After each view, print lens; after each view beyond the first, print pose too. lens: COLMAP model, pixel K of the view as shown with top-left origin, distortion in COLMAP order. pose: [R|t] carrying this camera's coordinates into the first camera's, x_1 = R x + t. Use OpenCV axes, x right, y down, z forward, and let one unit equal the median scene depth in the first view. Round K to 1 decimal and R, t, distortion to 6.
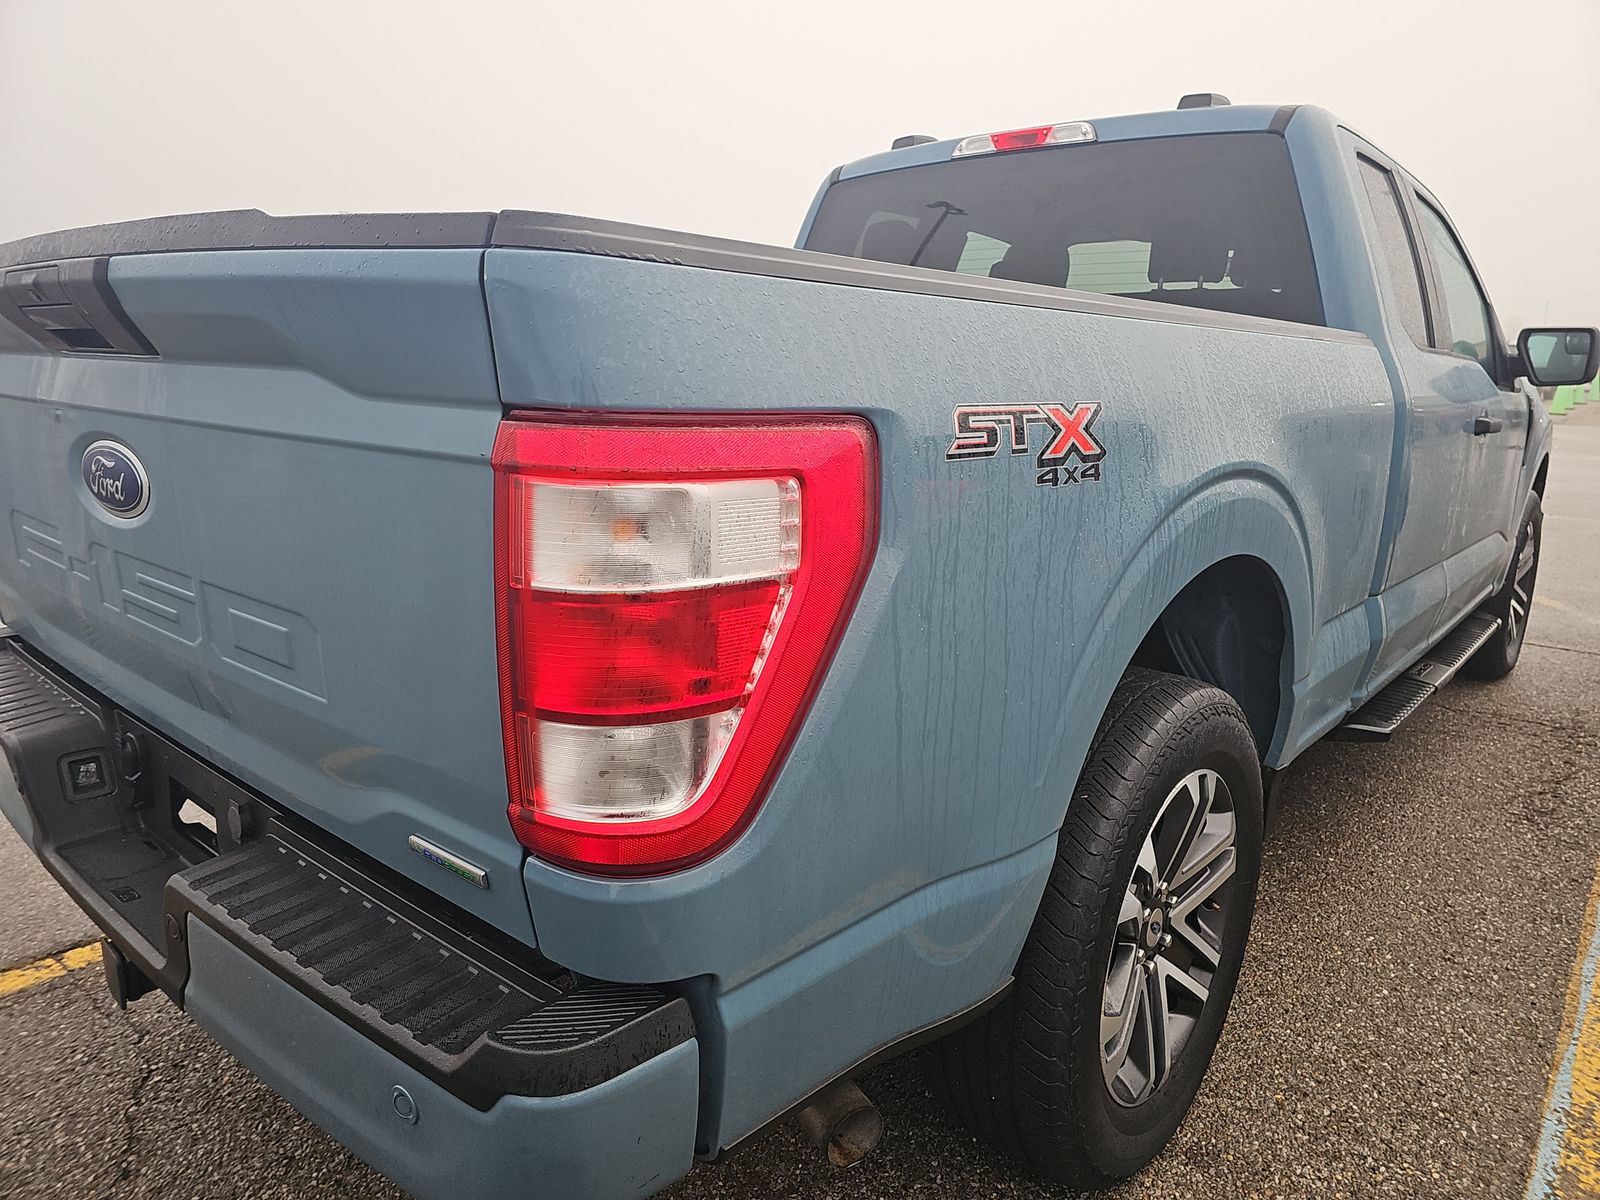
lens RADIAL K [[1067.2, 0, 803.9], [0, 1067.2, 596.3], [0, 0, 1]] dist [0.010532, -0.001756]
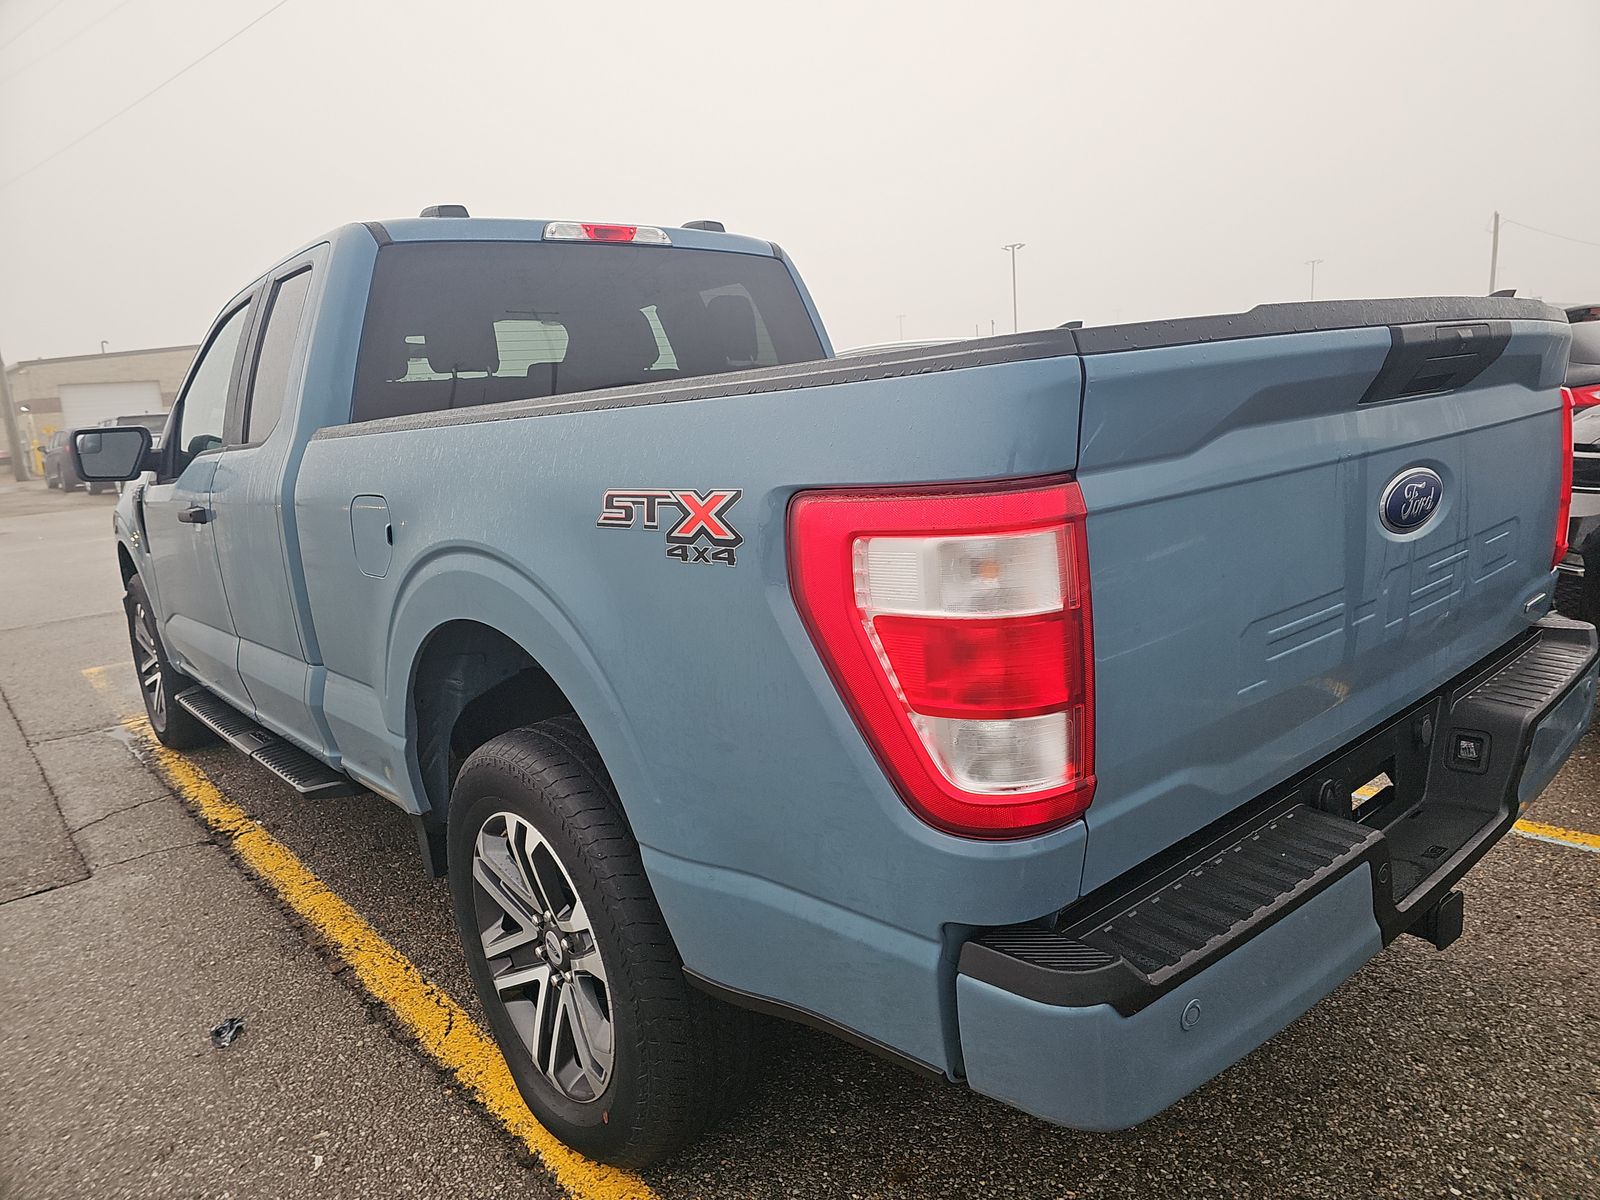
lens RADIAL K [[1067.2, 0, 798.4], [0, 1067.2, 597.0], [0, 0, 1]] dist [0.010532, -0.001756]
pose [[0.126320, -0.209470, 0.969621, -0.959679], [0.294811, 0.941215, 0.164926, -0.208037], [-0.947169, 0.265021, 0.180648, 0.749211]]
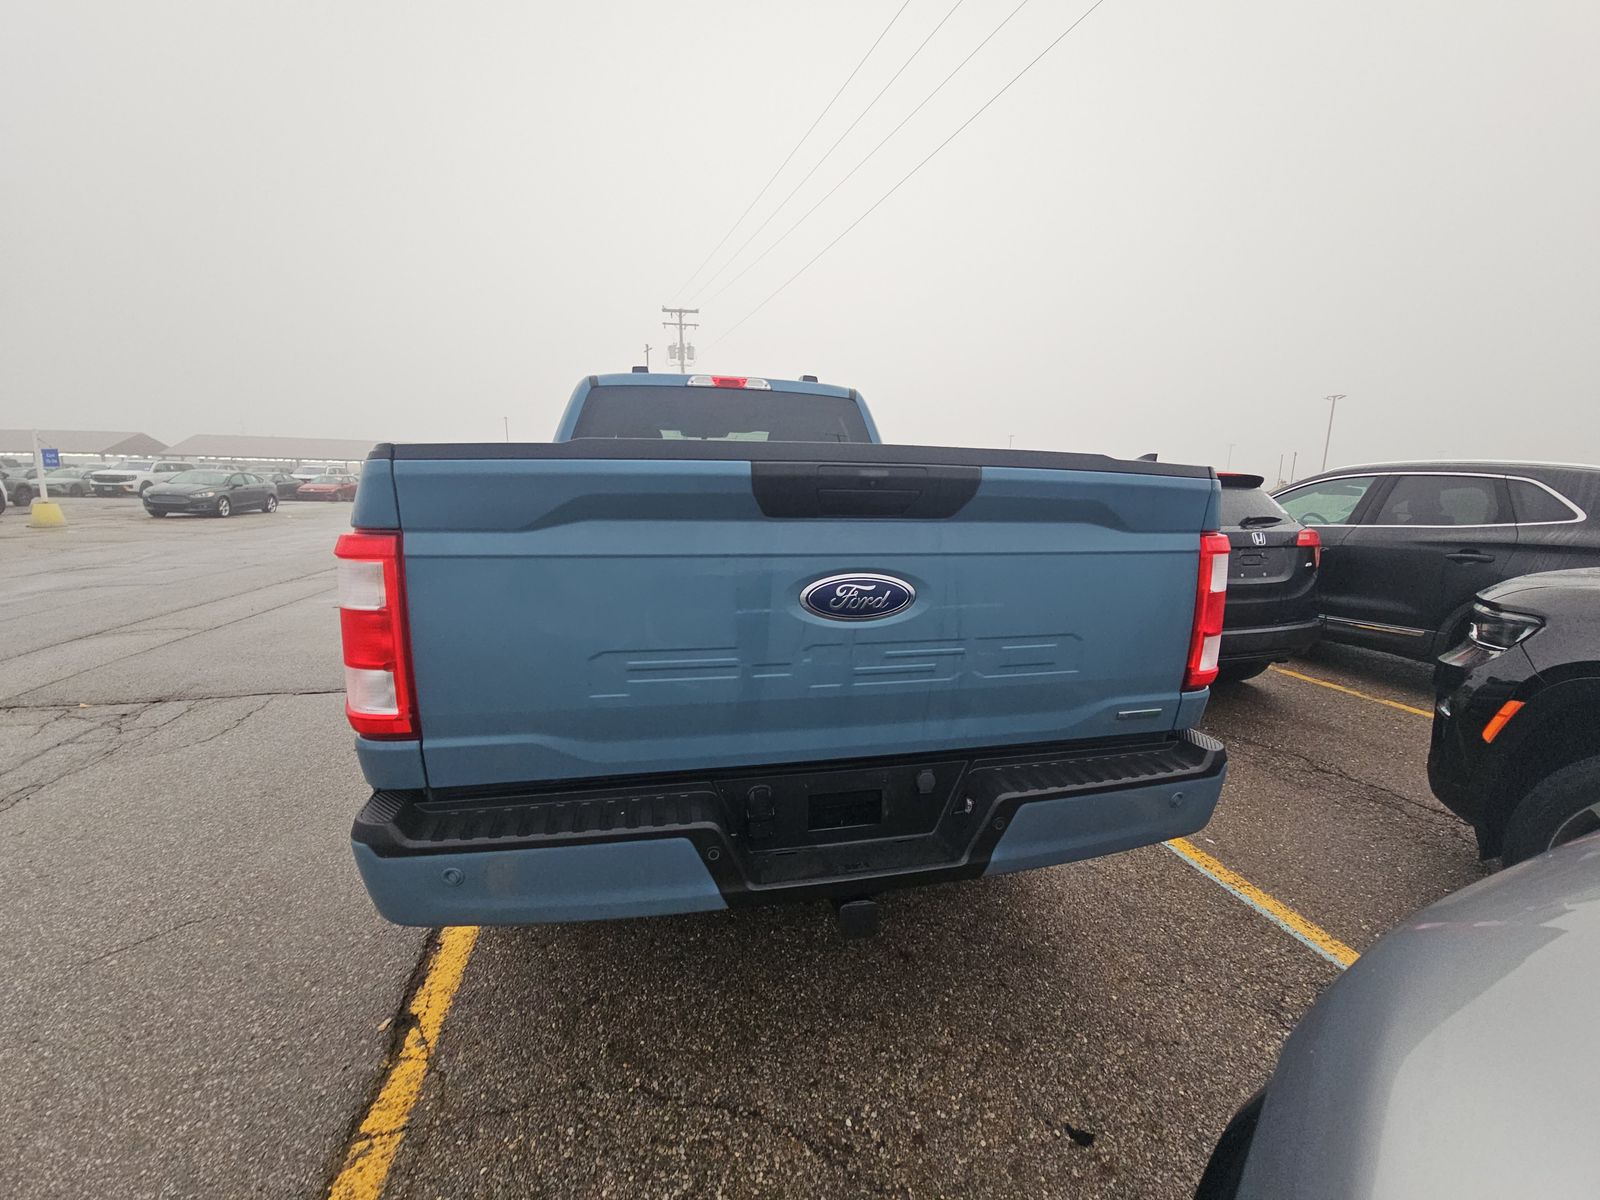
lens RADIAL K [[636.8, 0, 810.8], [0, 636.8, 602.3], [0, 0, 1]] dist [0.001211, -0.000512]
pose [[0.589734, -0.149414, 0.793656, -0.706423], [0.171955, 0.983433, 0.057369, -0.083499], [-0.789079, 0.102640, 0.605656, 0.245374]]
